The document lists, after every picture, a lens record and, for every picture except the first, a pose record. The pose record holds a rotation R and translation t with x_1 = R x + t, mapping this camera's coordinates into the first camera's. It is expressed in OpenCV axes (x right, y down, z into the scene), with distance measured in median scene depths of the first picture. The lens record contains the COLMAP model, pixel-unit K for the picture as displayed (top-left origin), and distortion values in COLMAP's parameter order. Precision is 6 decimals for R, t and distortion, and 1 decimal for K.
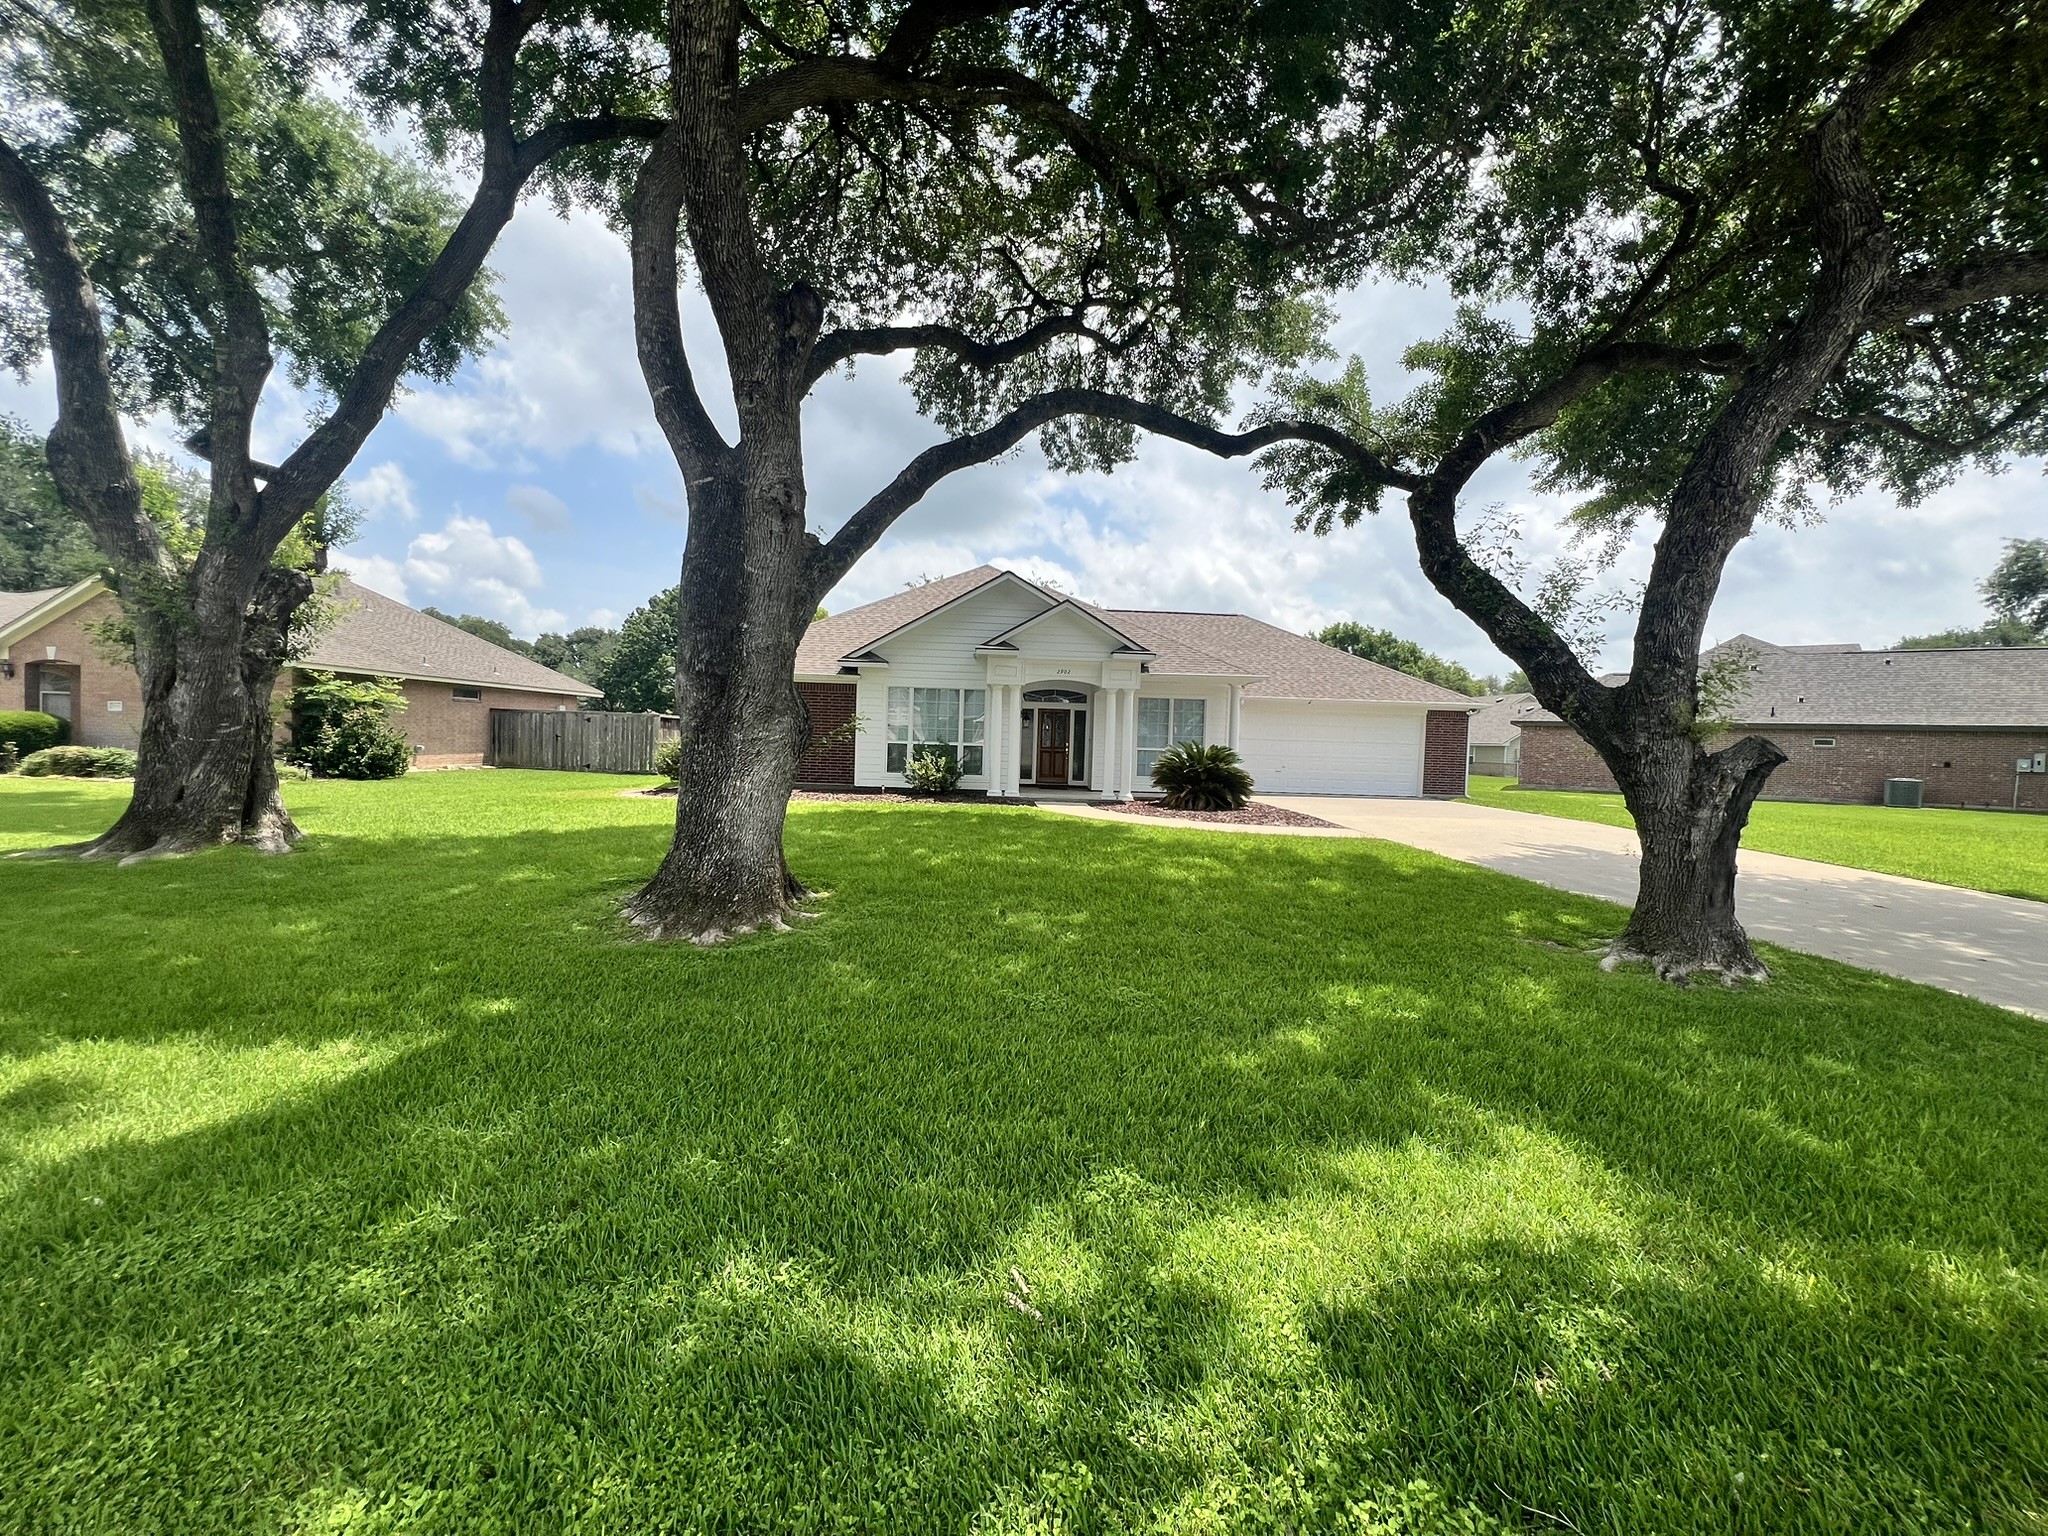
lens RADIAL K [[818.6, 0, 1030.9], [0, 818.6, 753.2], [0, 0, 1]] dist [0.001984, -0.000067]
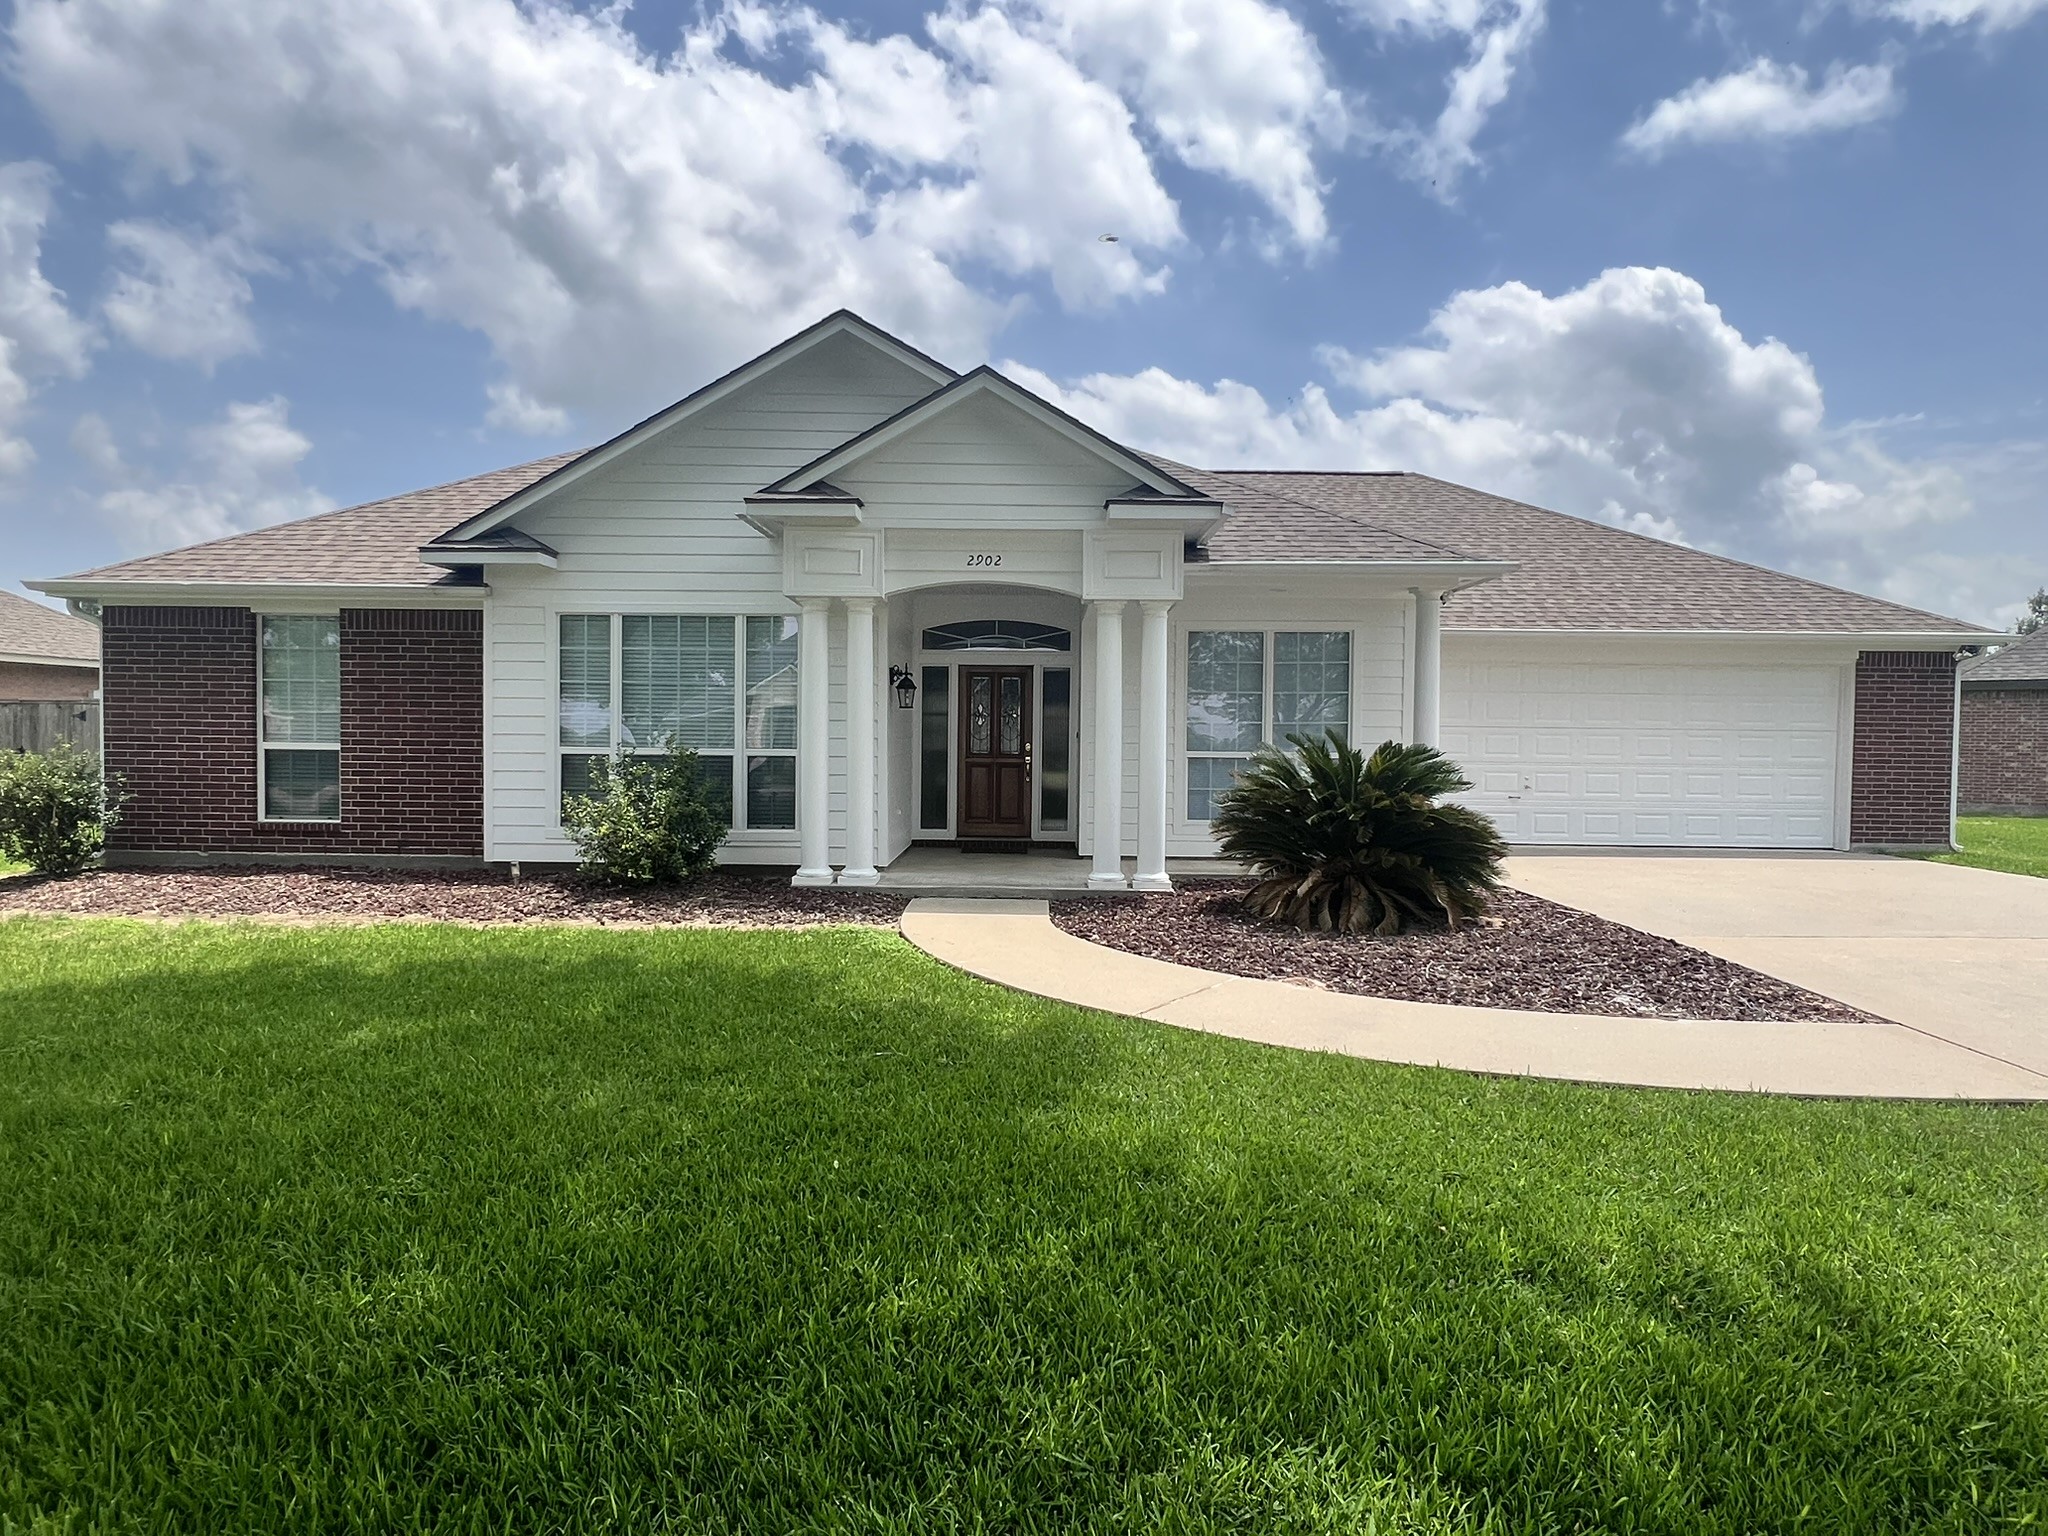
lens RADIAL K [[1126.9, 0, 1017.5], [0, 1126.9, 779.4], [0, 0, 1]] dist [0.000899, -0.000041]
pose [[0.998735, -0.018119, -0.046913, 0.076823], [0.019168, 0.999574, 0.022000, -0.007092], [0.046494, -0.022871, 0.998657, 0.455312]]
